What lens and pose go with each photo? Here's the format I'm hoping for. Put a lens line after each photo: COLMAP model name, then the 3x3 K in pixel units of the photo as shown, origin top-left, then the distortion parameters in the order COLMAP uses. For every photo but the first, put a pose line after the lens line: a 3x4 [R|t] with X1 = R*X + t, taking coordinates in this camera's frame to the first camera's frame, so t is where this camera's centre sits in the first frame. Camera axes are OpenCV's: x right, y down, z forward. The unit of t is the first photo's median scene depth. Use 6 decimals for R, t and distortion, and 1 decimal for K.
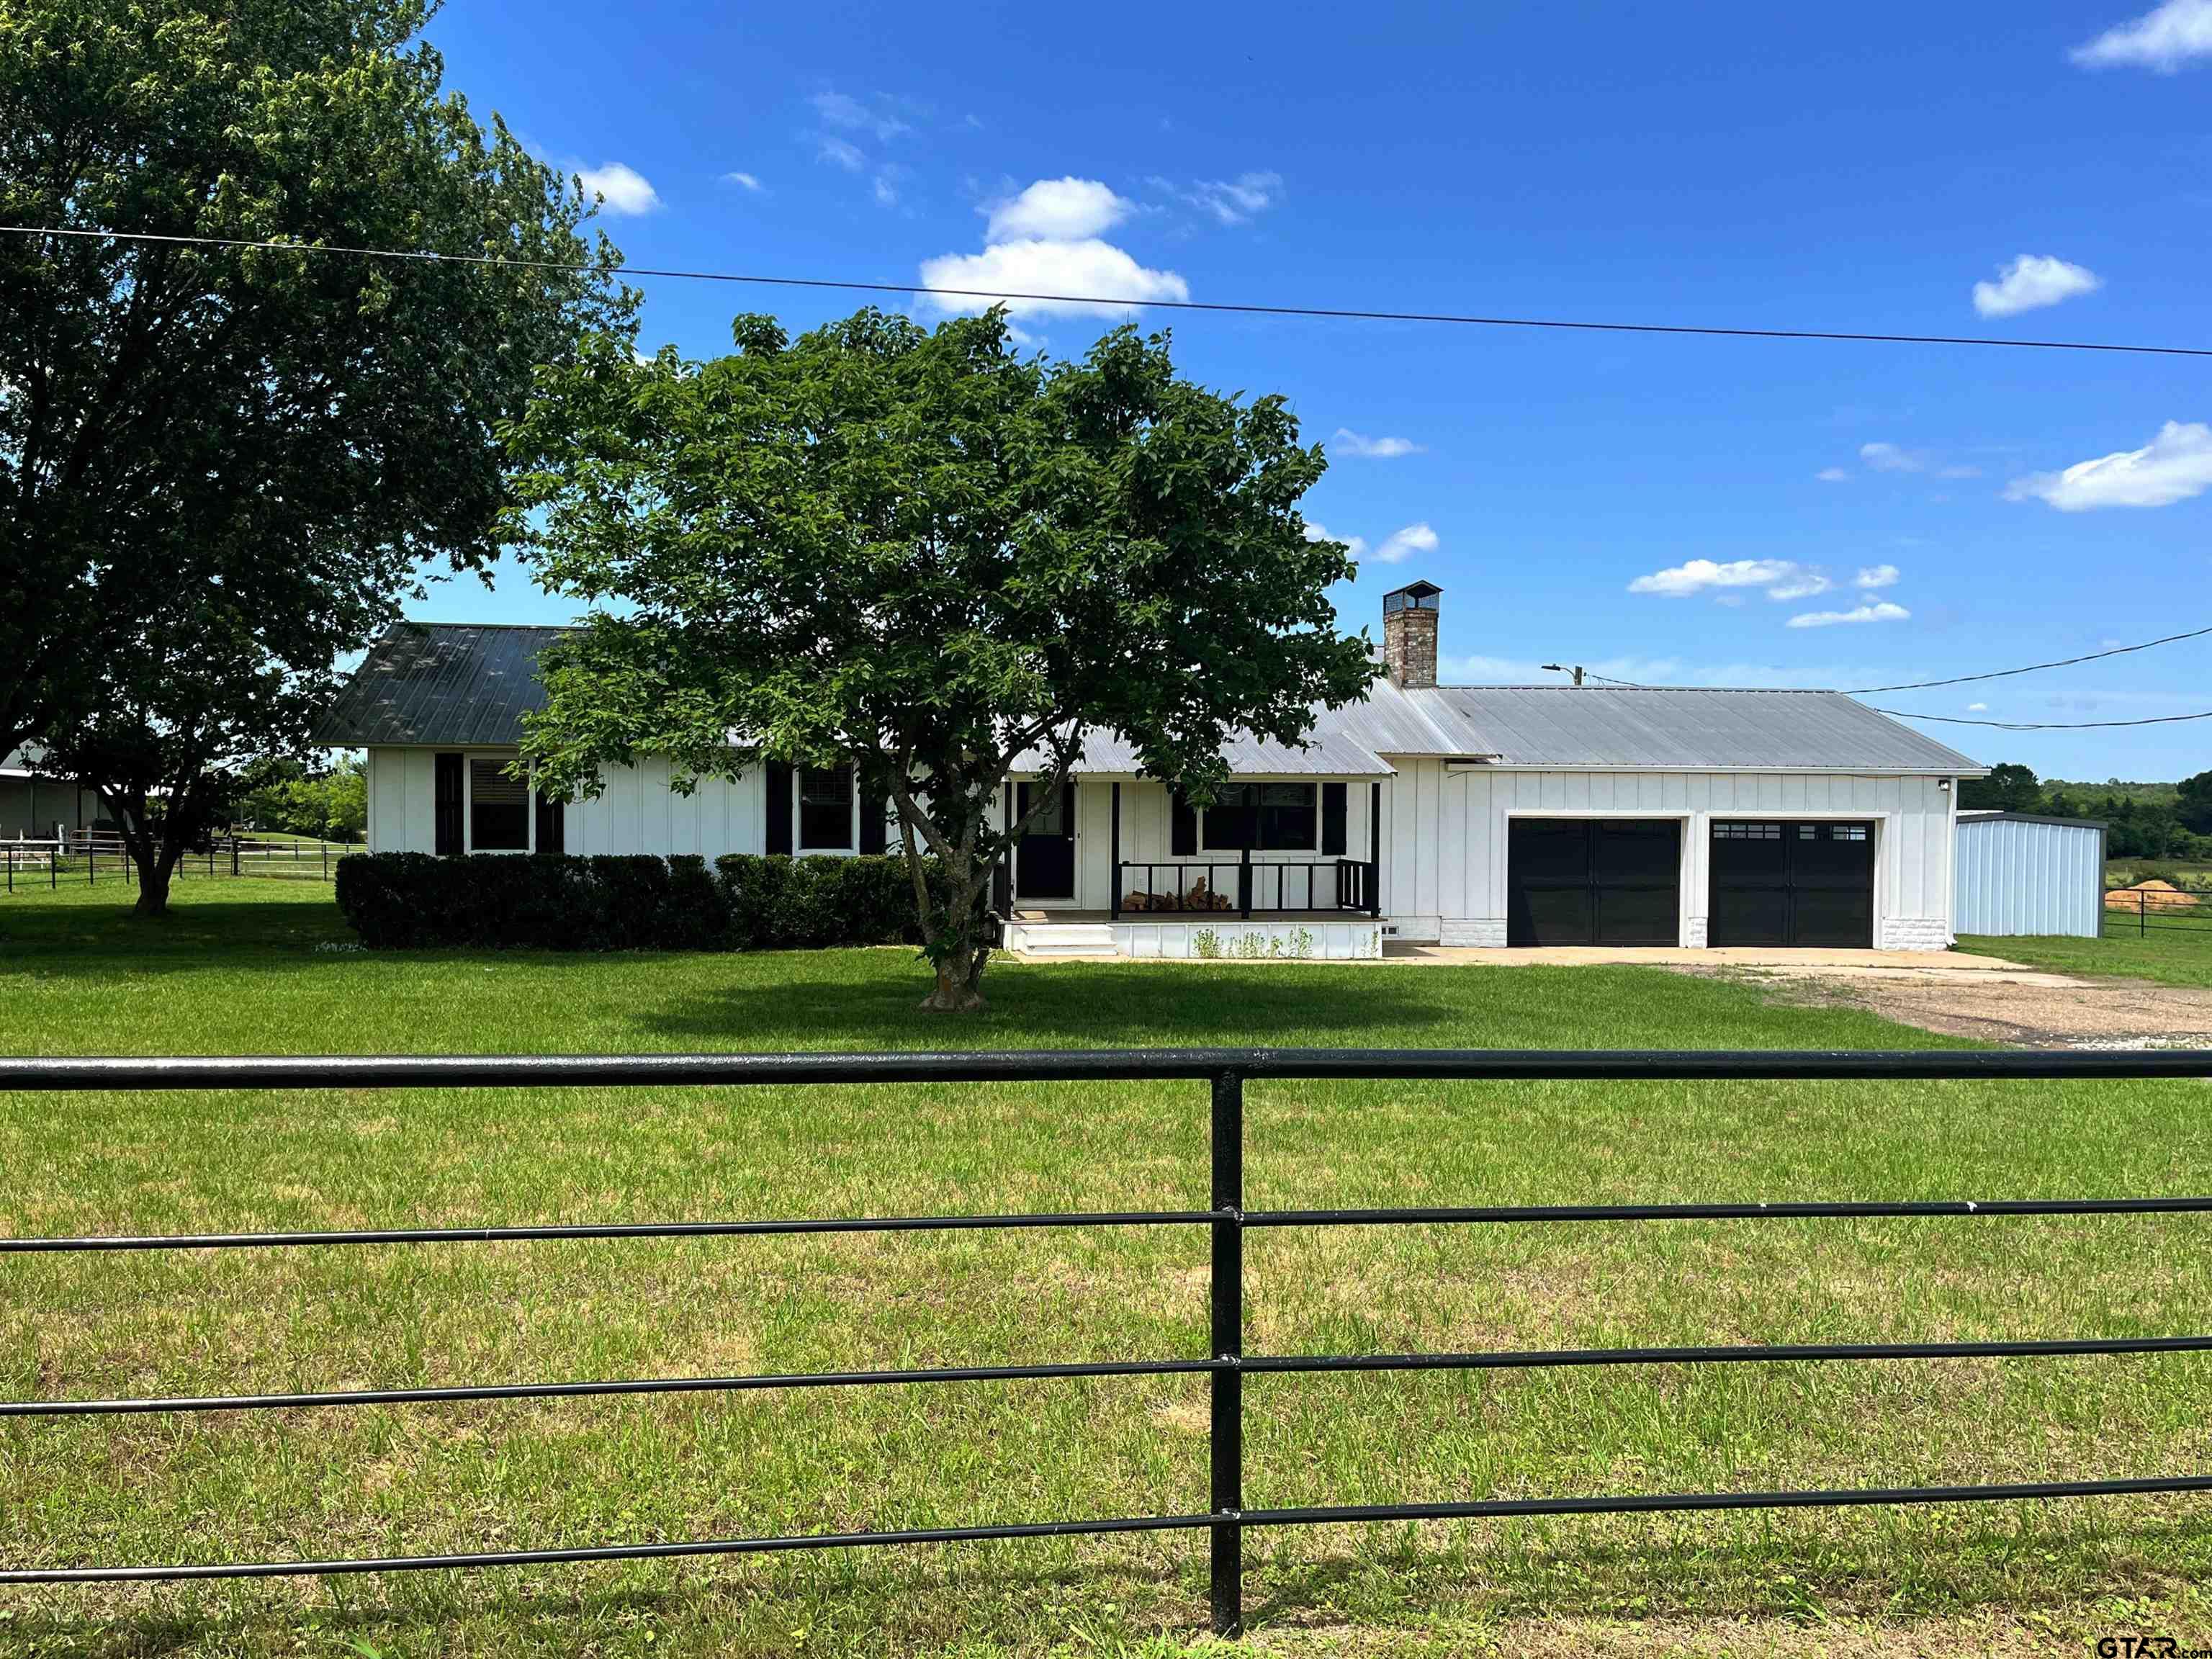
lens RADIAL K [[1749.5, 0, 1050.7], [0, 1749.5, 798.9], [0, 0, 1]] dist [-0.077863, -0.001161]
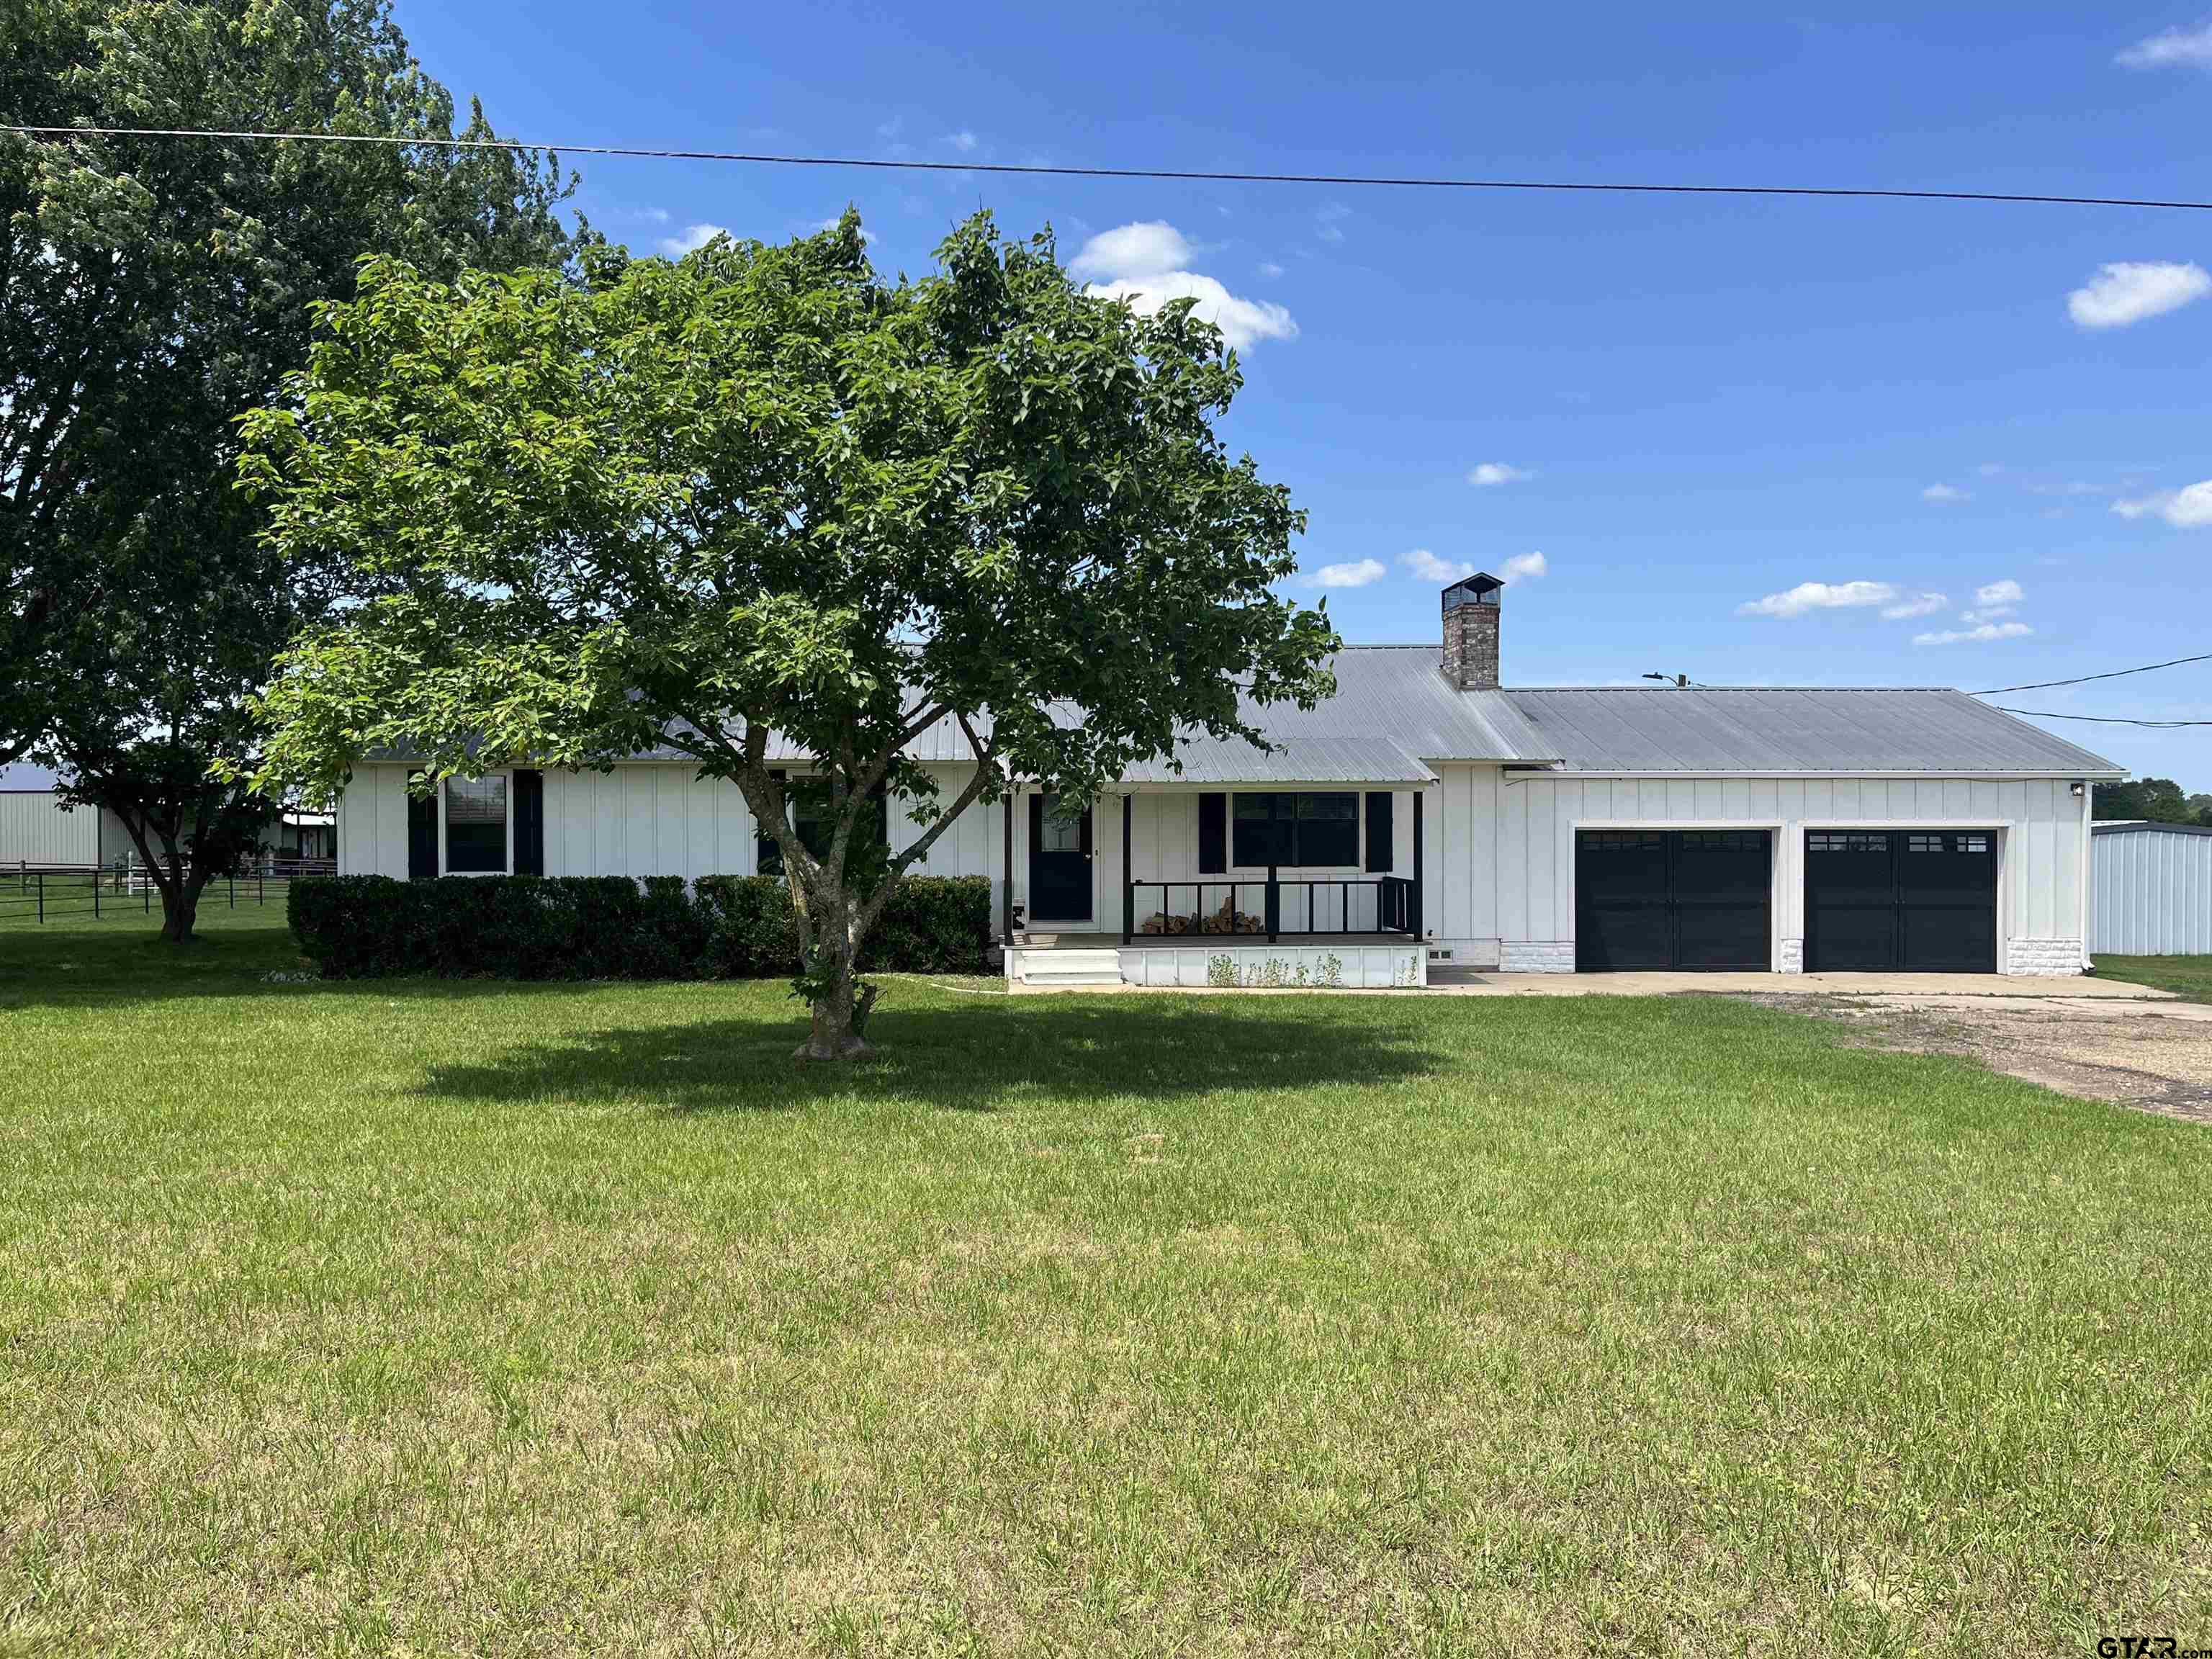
lens RADIAL K [[1635.2, 0, 1102.6], [0, 1635.2, 818.7], [0, 0, 1]] dist [-0.023446, -0.051680]
pose [[0.997543, -0.008391, -0.069555, 0.080558], [0.008319, 0.999965, -0.001333, 0.004319], [0.069564, 0.000751, 0.997577, 0.140228]]
